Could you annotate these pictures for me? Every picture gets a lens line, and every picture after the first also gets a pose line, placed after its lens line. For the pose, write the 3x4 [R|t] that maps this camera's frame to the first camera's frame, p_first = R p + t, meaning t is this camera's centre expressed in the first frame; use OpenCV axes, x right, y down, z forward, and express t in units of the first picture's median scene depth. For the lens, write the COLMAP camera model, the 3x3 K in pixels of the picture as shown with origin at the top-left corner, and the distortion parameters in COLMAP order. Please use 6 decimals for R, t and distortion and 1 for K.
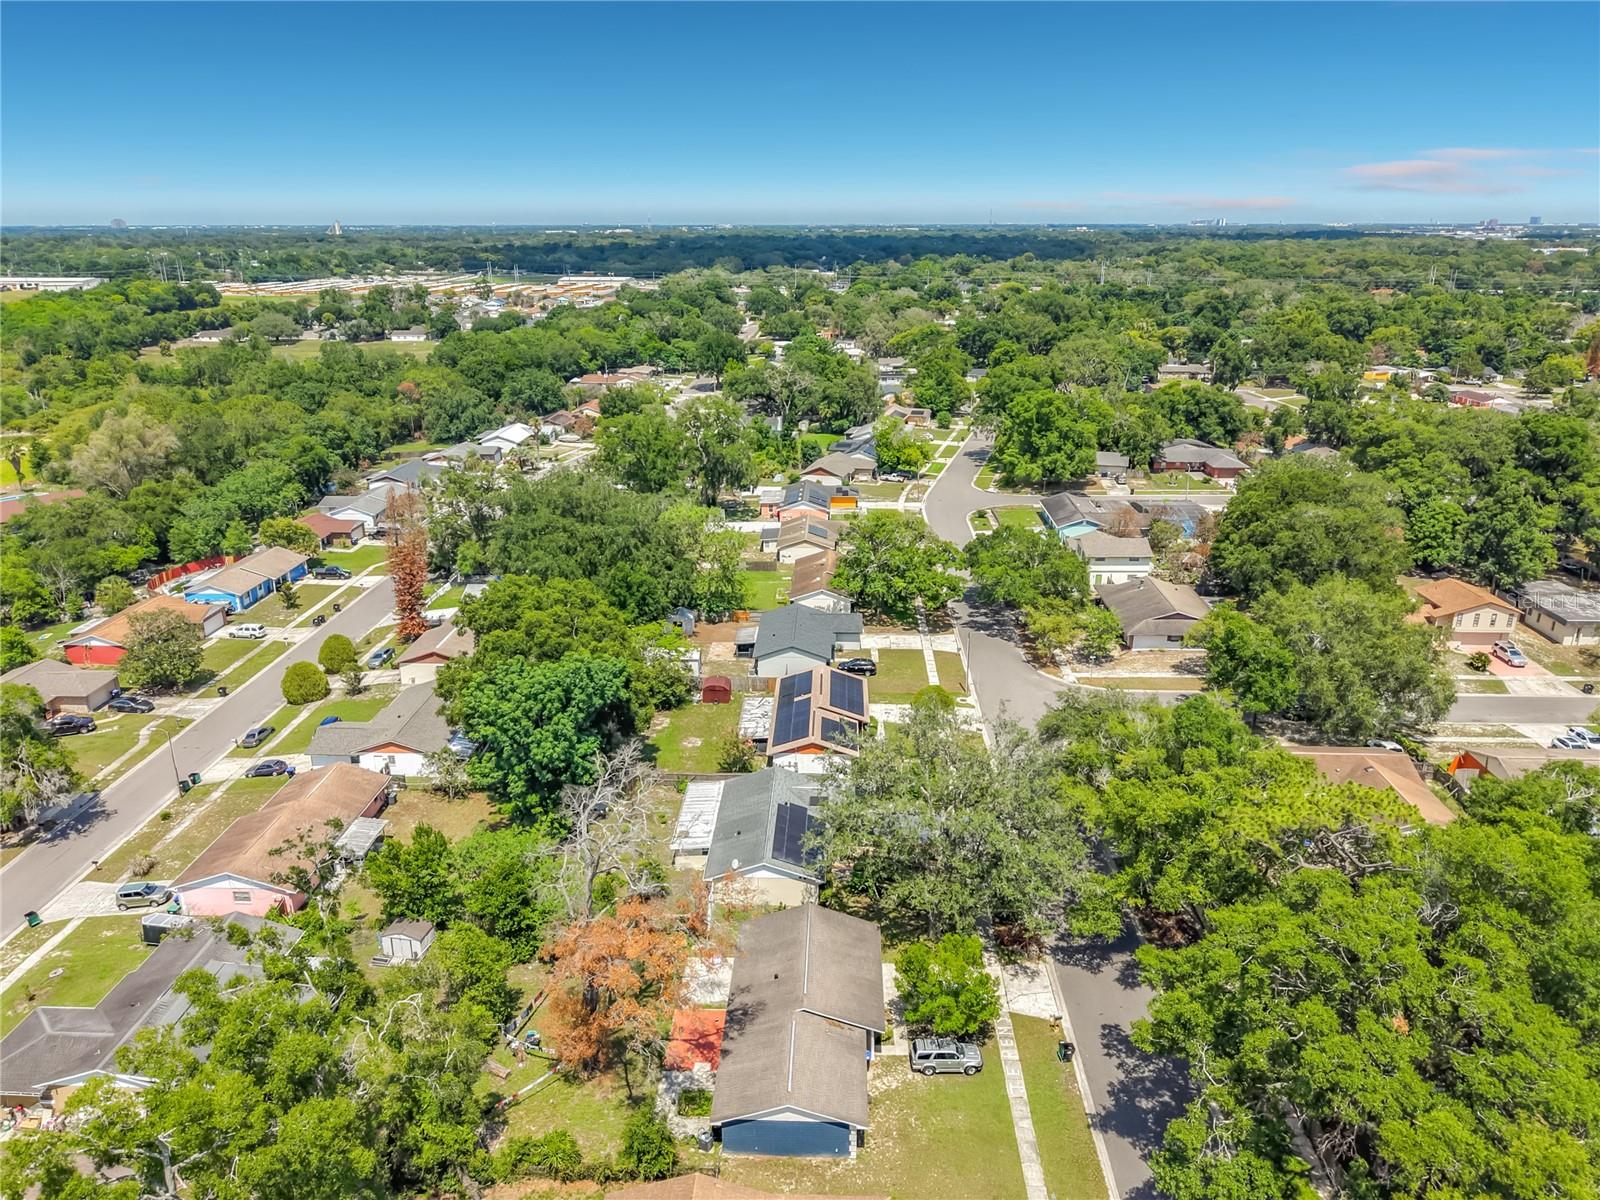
lens RADIAL K [[1074.8, 0, 800.0], [0, 1074.8, 600.0], [0, 0, 1]] dist [0.063860, 0.003399]
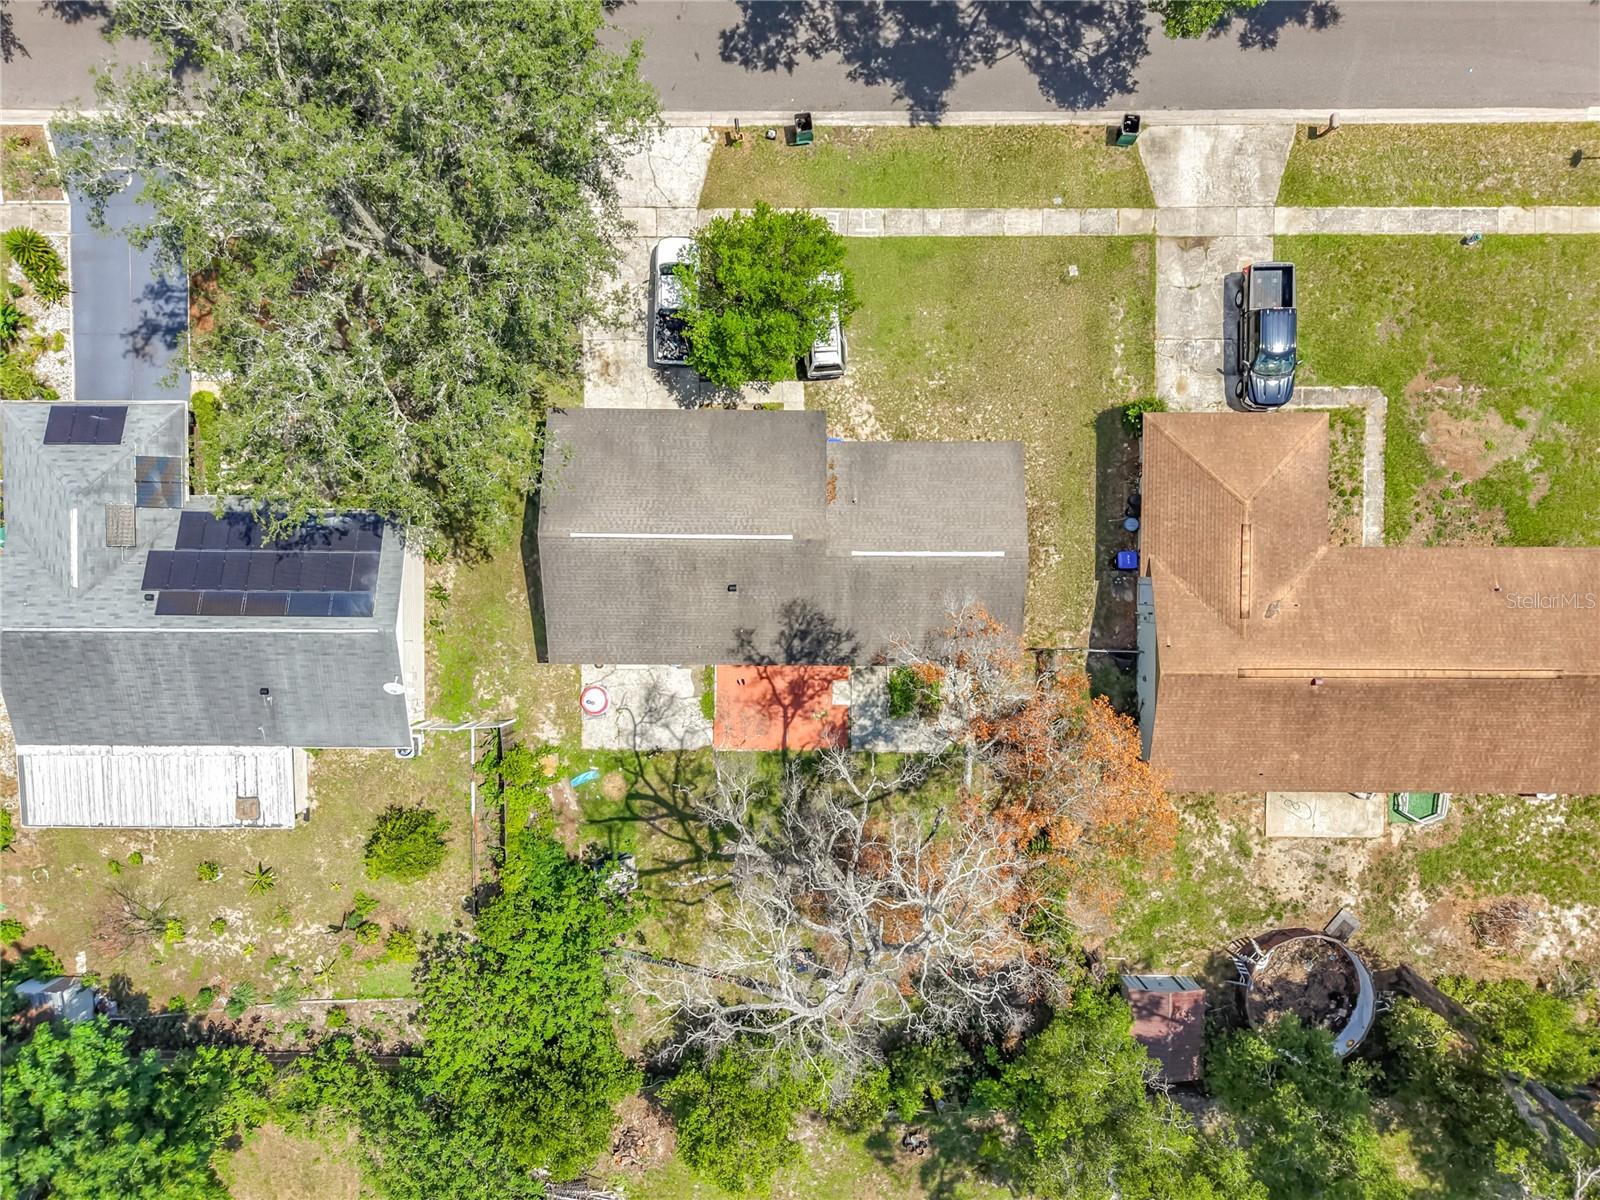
lens RADIAL K [[1074.8, 0, 800.0], [0, 1074.8, 600.0], [0, 0, 1]] dist [0.063860, 0.003399]
pose [[-0.036070, -0.999174, -0.018723, -0.019633], [0.337516, -0.029815, 0.940848, -0.195510], [-0.940629, 0.027617, 0.338312, 0.793278]]
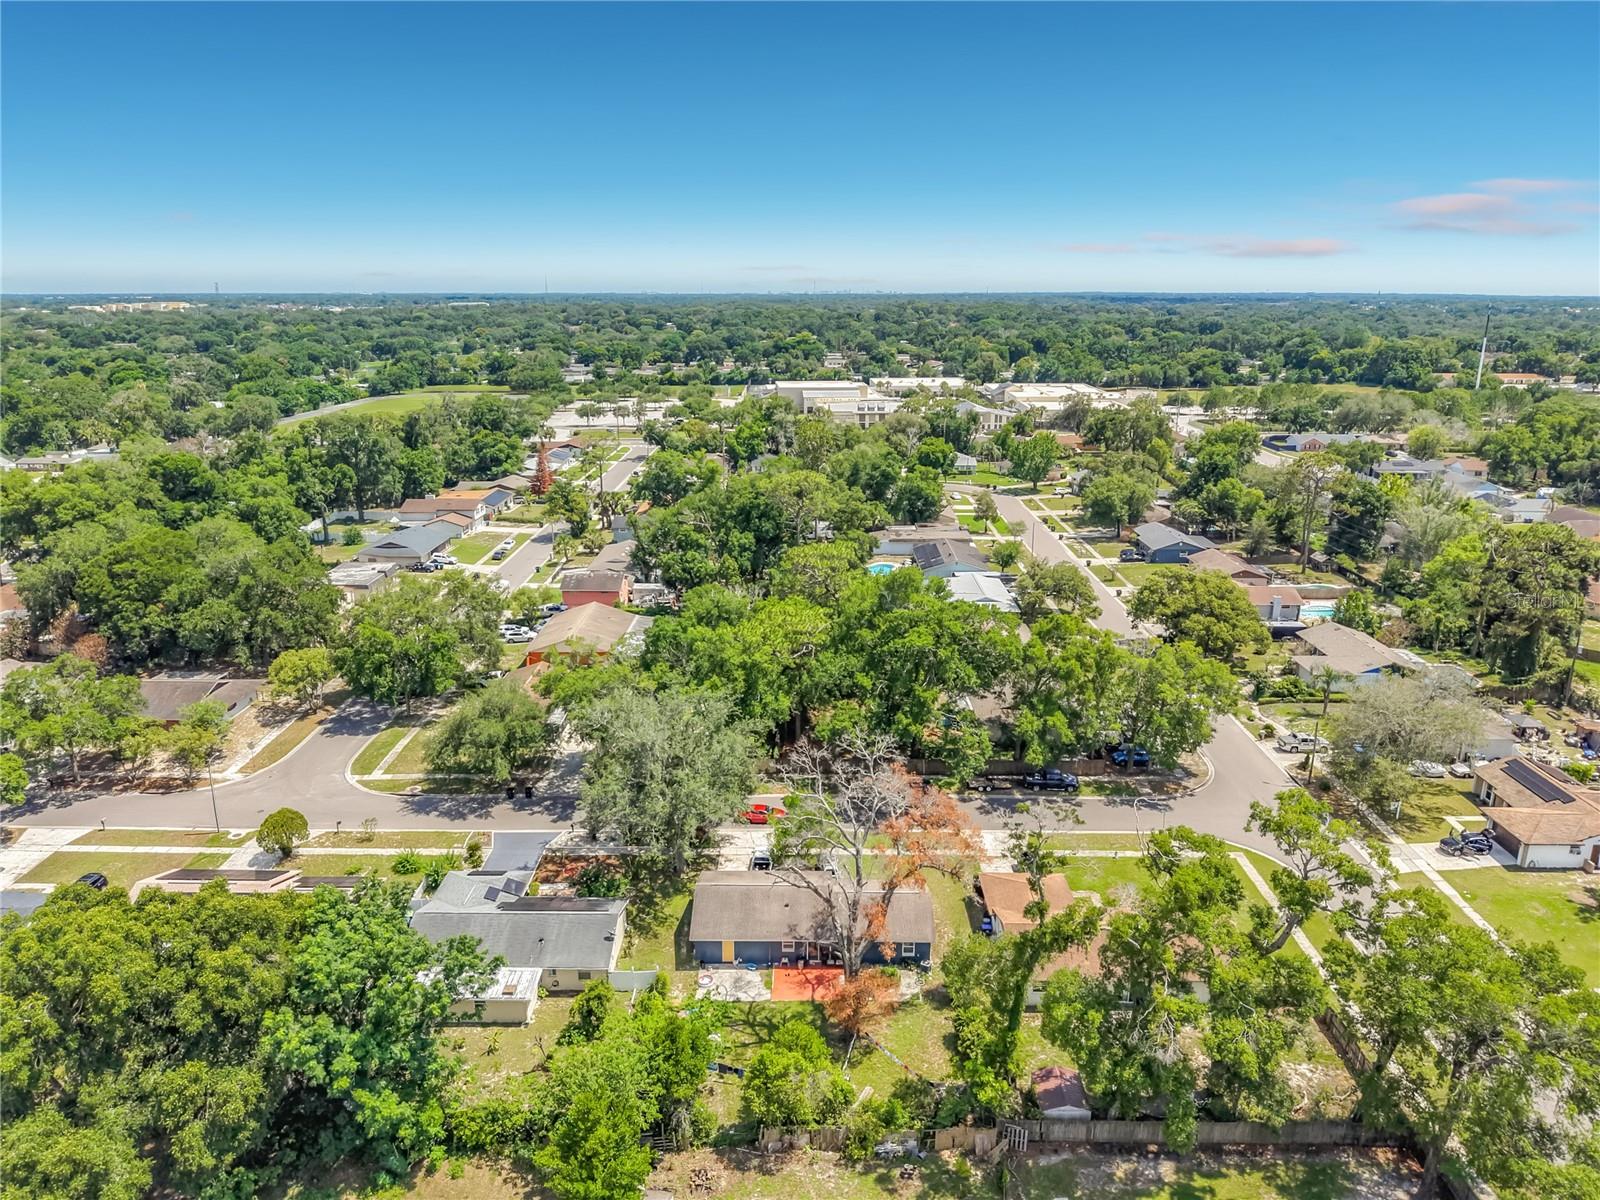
lens RADIAL K [[1074.8, 0, 800.0], [0, 1074.8, 600.0], [0, 0, 1]] dist [0.063860, 0.003399]
pose [[-0.037746, -0.268957, 0.962412, -1.102310], [0.325957, 0.907107, 0.266286, -0.272899], [-0.944631, 0.323756, 0.053429, 0.842055]]
